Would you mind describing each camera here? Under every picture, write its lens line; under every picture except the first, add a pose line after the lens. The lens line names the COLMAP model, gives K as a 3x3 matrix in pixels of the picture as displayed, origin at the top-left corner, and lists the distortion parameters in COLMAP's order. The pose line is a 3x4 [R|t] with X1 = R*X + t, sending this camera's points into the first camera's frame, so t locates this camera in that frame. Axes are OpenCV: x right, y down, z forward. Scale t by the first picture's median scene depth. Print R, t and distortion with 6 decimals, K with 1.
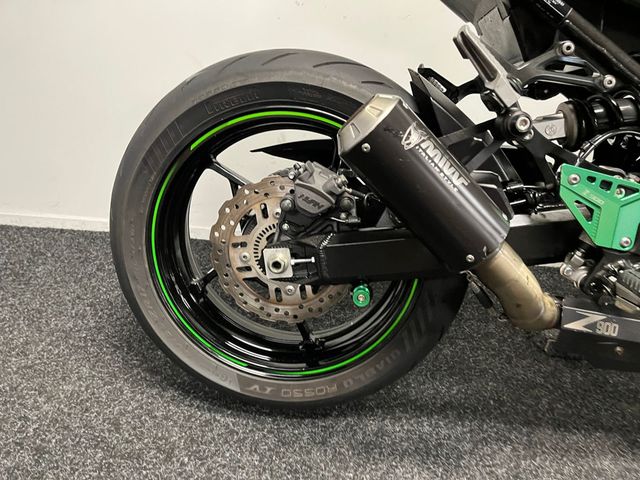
lens RADIAL K [[485.7, 0, 322.4], [0, 485.7, 244.4], [0, 0, 1]] dist [0.079123, -0.109605]
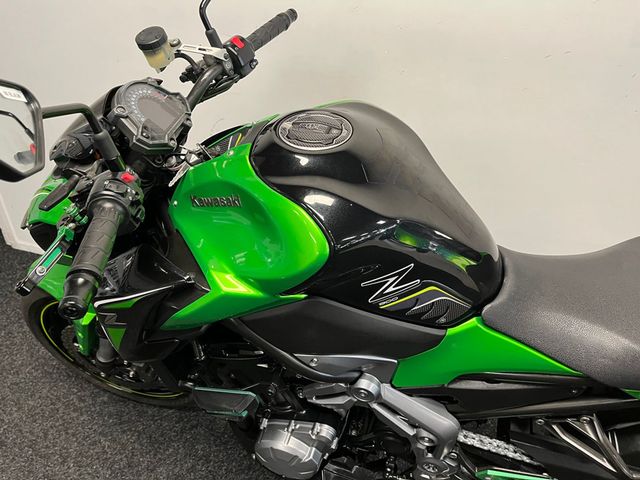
lens RADIAL K [[485.7, 0, 322.7], [0, 485.7, 239.5], [0, 0, 1]] dist [0.079123, -0.109605]
pose [[0.969957, 0.095205, -0.223873, 0.923002], [-0.070548, 0.990778, 0.115683, -0.630345], [0.232822, -0.096413, 0.967728, -0.392295]]
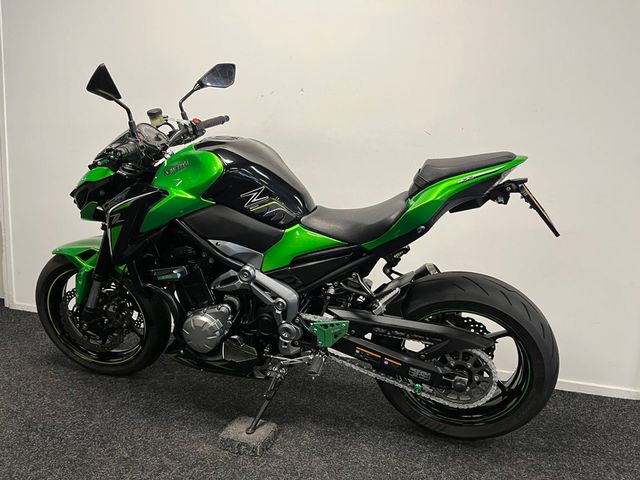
lens RADIAL K [[485.7, 0, 323.2], [0, 485.7, 243.5], [0, 0, 1]] dist [0.079123, -0.109605]
pose [[0.982873, 0.028162, -0.182120, 1.514542], [-0.079795, 0.955844, -0.282833, 0.305134], [0.166113, 0.292521, 0.941721, -1.288764]]
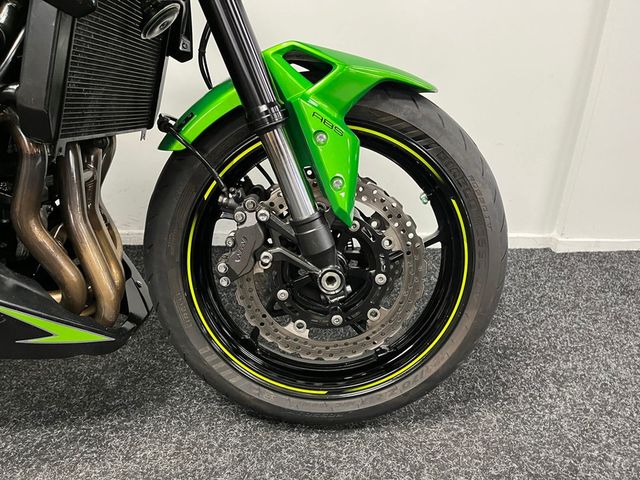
lens RADIAL K [[485.7, 0, 317.5], [0, 485.7, 240.3], [0, 0, 1]] dist [0.079123, -0.109605]
pose [[0.994677, -0.065184, 0.079801, 1.707406], [0.065681, 0.997834, -0.003625, 0.139148], [-0.079392, 0.008847, 0.996804, -0.030362]]
